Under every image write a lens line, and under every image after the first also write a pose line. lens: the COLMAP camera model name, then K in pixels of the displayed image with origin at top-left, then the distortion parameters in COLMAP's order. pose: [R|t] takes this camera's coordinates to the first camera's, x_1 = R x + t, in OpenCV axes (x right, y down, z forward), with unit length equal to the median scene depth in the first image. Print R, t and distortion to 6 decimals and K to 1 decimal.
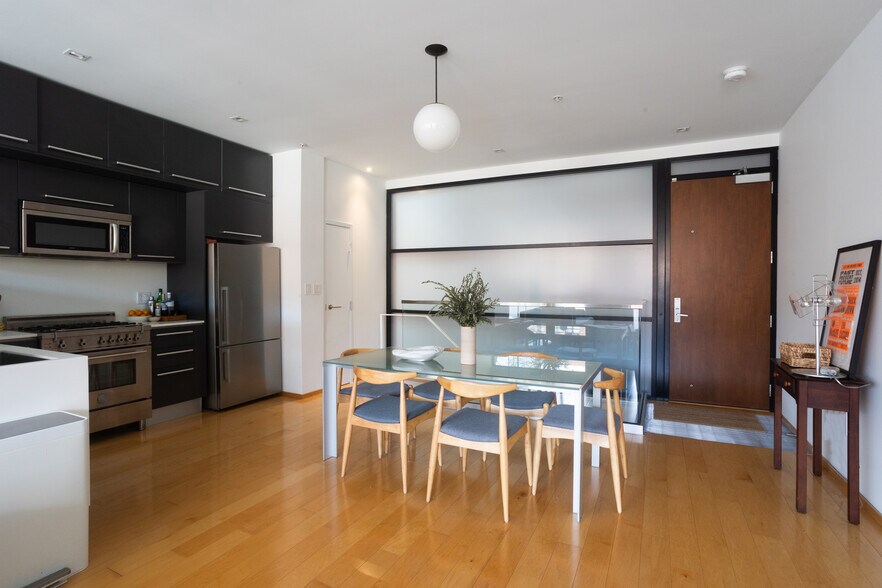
lens RADIAL K [[443.4, 0, 441.0], [0, 443.4, 294.0], [0, 0, 1]] dist [-0.000464, -0.000004]
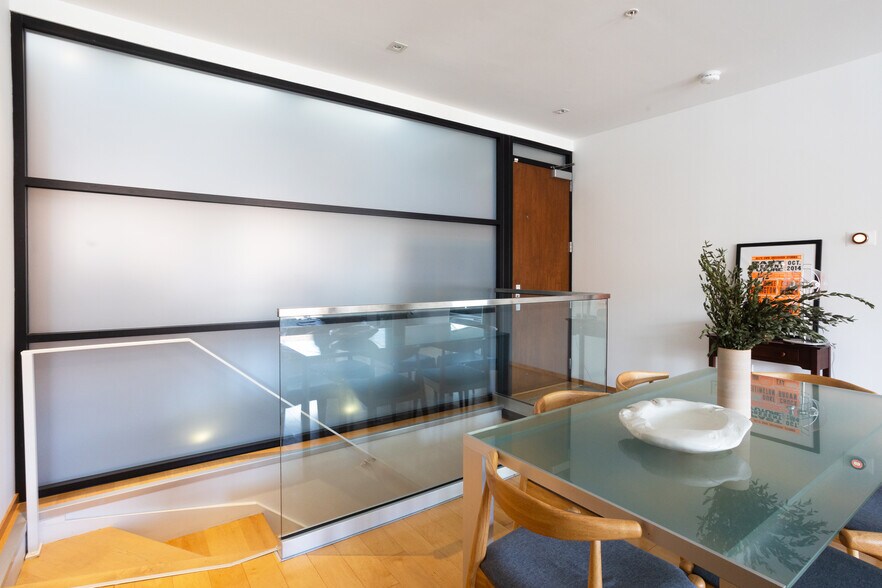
lens RADIAL K [[443.4, 0, 441.0], [0, 443.4, 294.0], [0, 0, 1]] dist [-0.000464, -0.000004]
pose [[0.479979, -0.044667, 0.876142, -0.402139], [0.012508, 0.998950, 0.044075, -0.013775], [-0.877191, -0.010196, 0.480034, 0.679947]]
